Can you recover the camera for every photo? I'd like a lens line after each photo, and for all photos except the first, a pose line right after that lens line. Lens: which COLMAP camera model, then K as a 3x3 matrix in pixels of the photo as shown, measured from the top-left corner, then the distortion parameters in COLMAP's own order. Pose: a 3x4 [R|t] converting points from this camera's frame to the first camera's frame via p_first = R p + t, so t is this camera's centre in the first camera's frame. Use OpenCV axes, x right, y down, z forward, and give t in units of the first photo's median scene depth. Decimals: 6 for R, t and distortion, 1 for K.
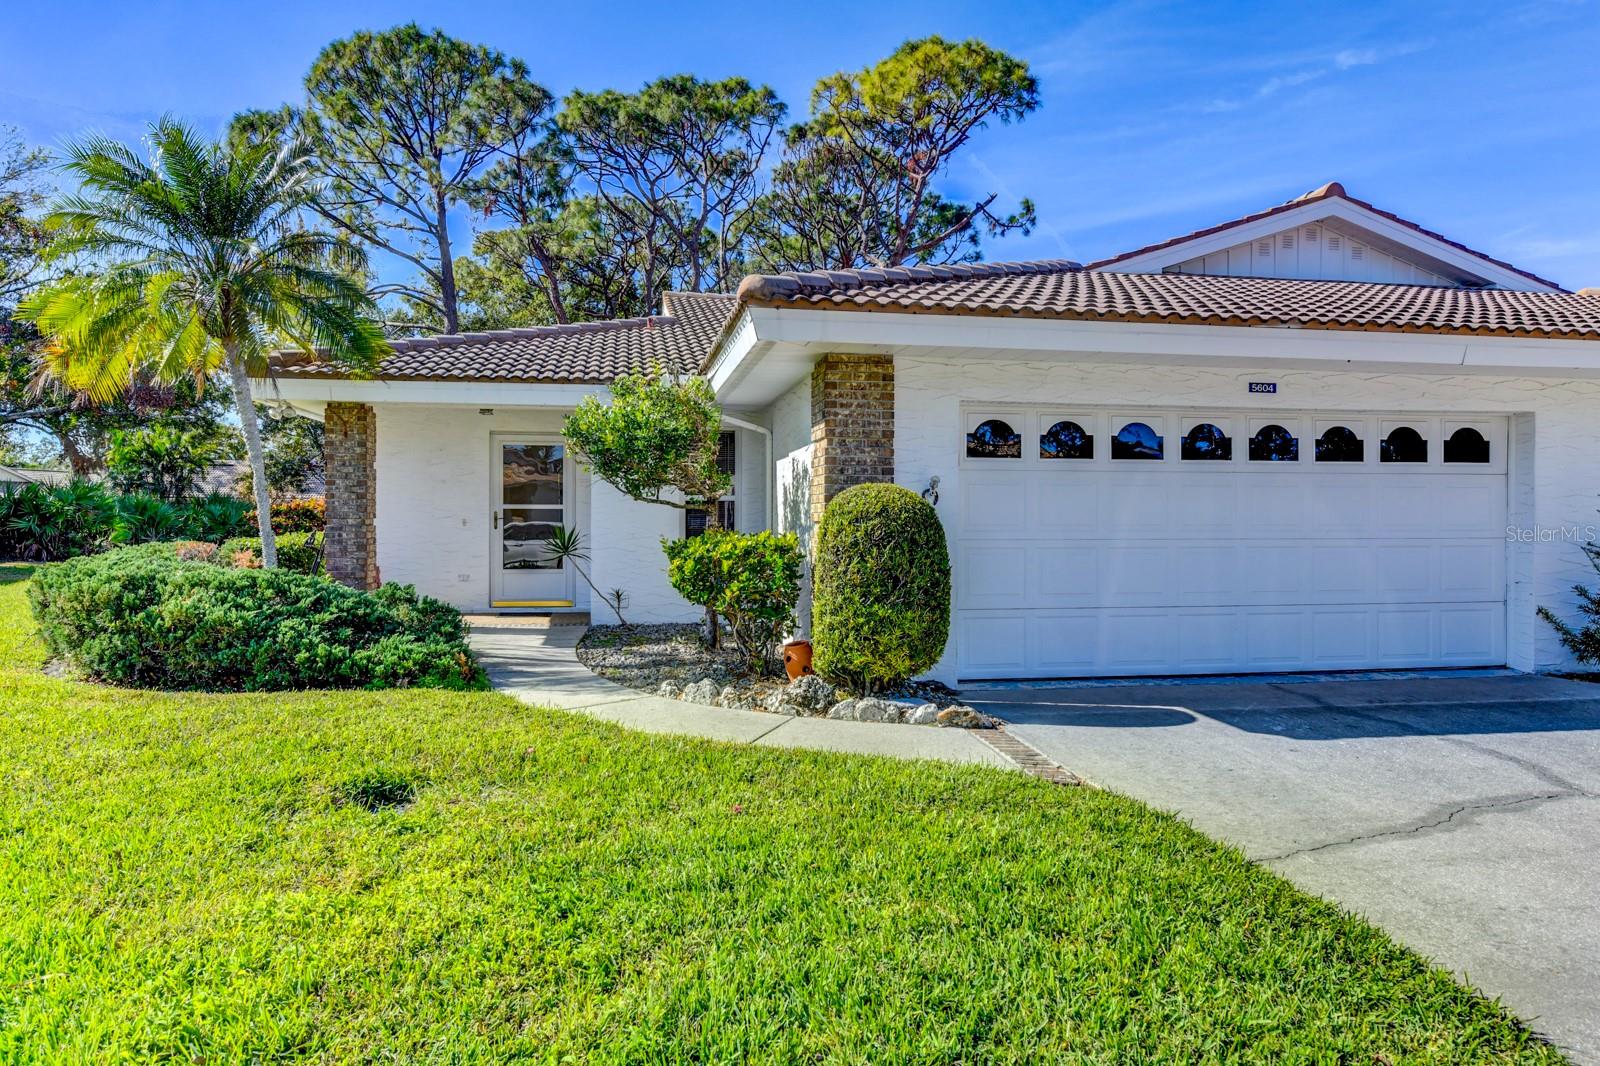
lens RADIAL K [[990.7, 0, 797.3], [0, 990.7, 518.5], [0, 0, 1]] dist [0.006075, 0.001793]
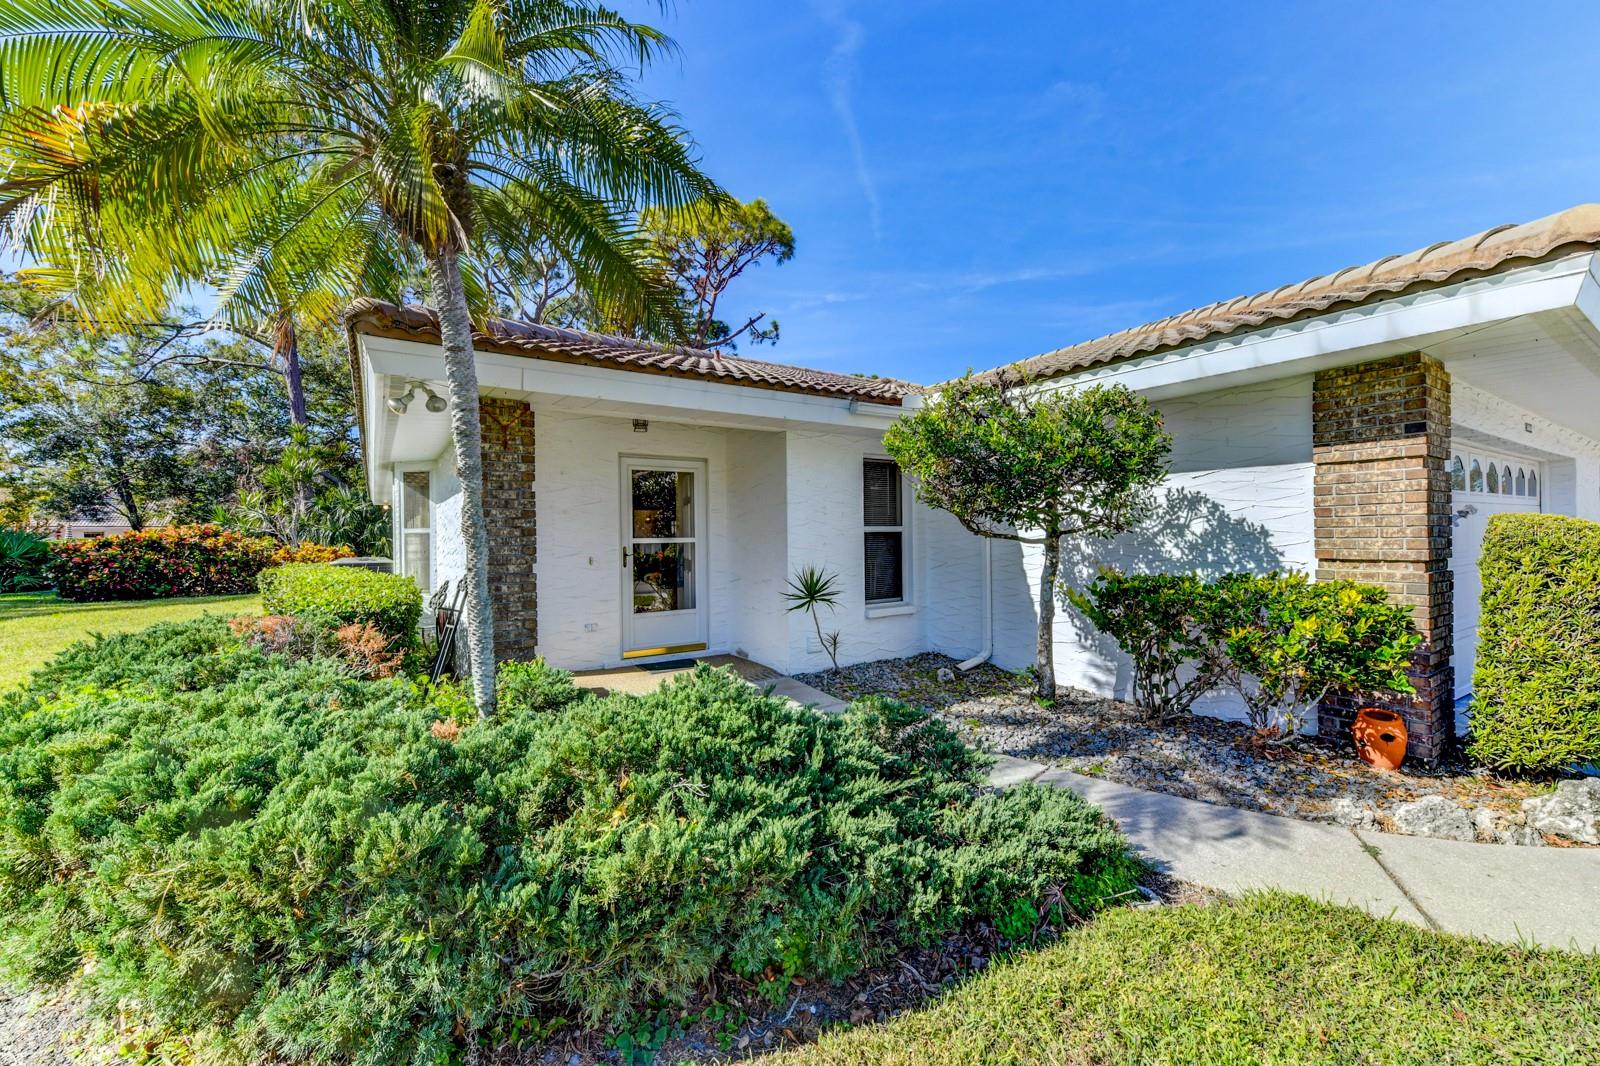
lens RADIAL K [[628.5, 0, 800.0], [0, 628.5, 533.0], [0, 0, 1]] dist [0.017588, -0.000144]
pose [[0.914704, -0.010645, 0.403983, -0.437334], [0.012277, 0.999924, -0.001450, -0.018813], [-0.403937, 0.006286, 0.914765, 0.499514]]
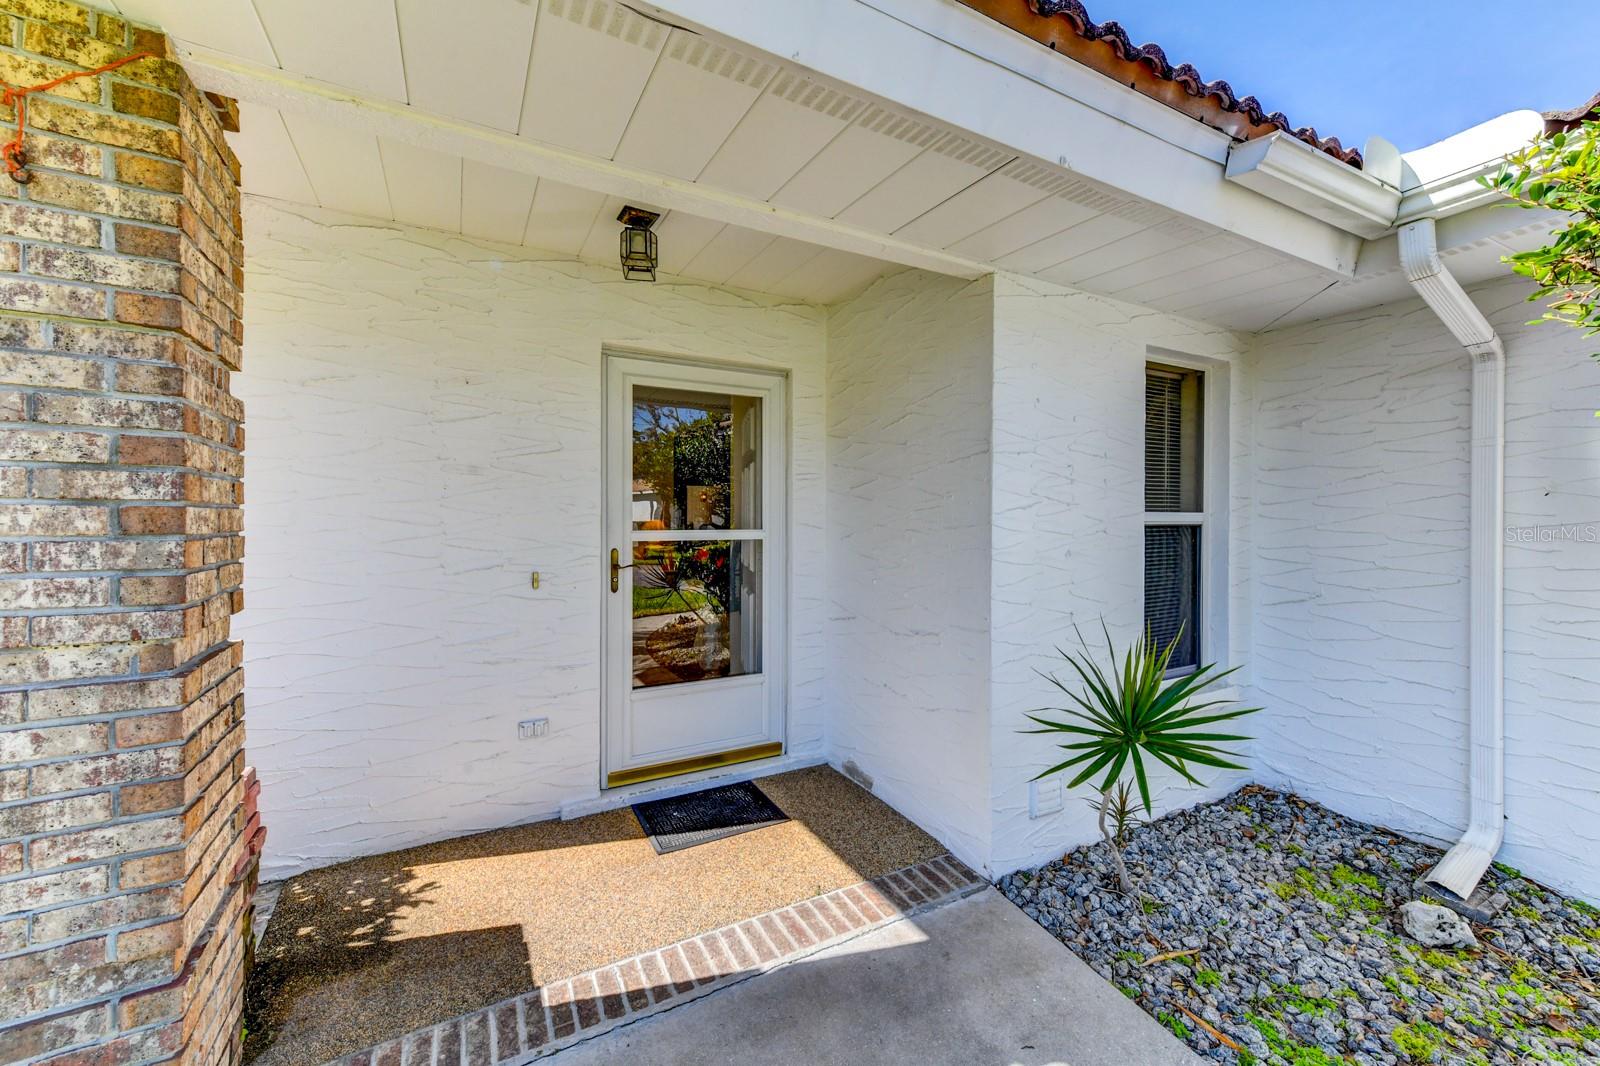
lens RADIAL K [[618.7, 0, 802.4], [0, 618.7, 512.6], [0, 0, 1]] dist [0.000810, 0.000001]
pose [[0.949269, 0.003635, 0.314443, -0.352992], [-0.002223, 0.999986, -0.004851, -0.023544], [-0.314456, 0.003906, 0.949264, 0.837118]]
